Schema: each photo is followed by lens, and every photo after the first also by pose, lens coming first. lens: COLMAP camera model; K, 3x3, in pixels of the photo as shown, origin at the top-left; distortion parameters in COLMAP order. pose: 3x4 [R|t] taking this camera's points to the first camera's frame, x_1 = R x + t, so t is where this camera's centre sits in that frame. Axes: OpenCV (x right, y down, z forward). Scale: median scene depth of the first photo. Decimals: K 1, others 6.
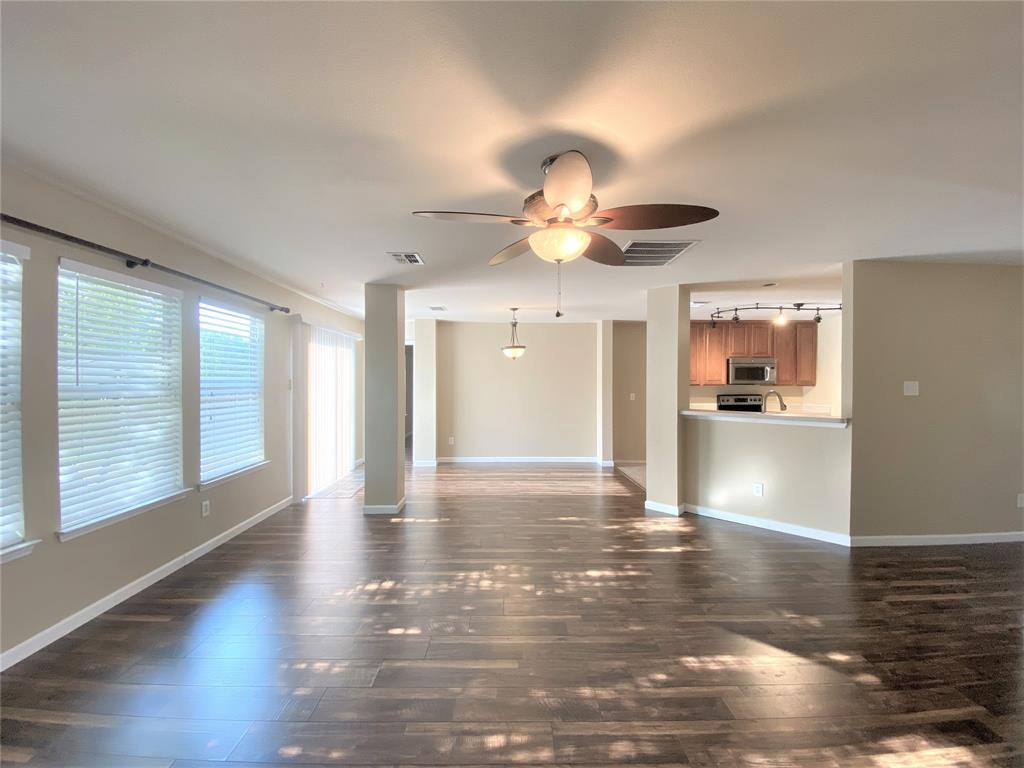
lens RADIAL K [[412.9, 0, 512.0], [0, 412.9, 384.0], [0, 0, 1]] dist [-0.000178, -0.000092]
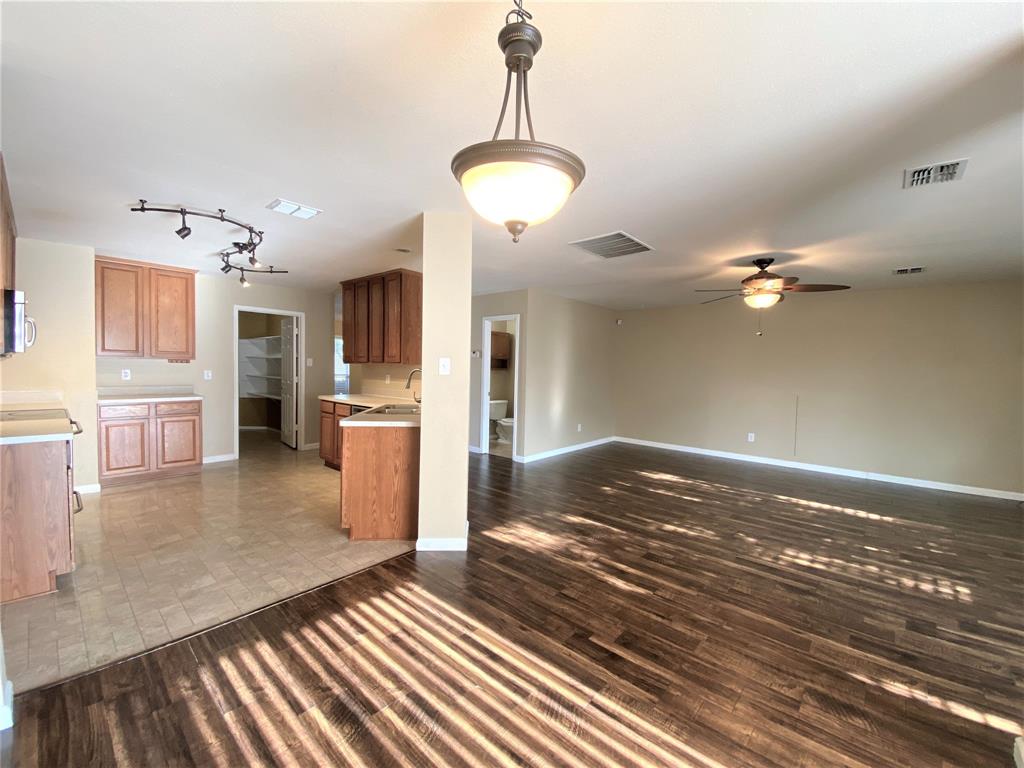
lens RADIAL K [[407.6, 0, 512.0], [0, 407.6, 384.0], [0, 0, 1]] dist [0.002544, -0.014209]
pose [[-0.747825, -0.051872, 0.661866, -0.145675], [-0.023656, 0.998392, 0.051518, -0.005579], [-0.663474, 0.022869, -0.747850, 1.678167]]
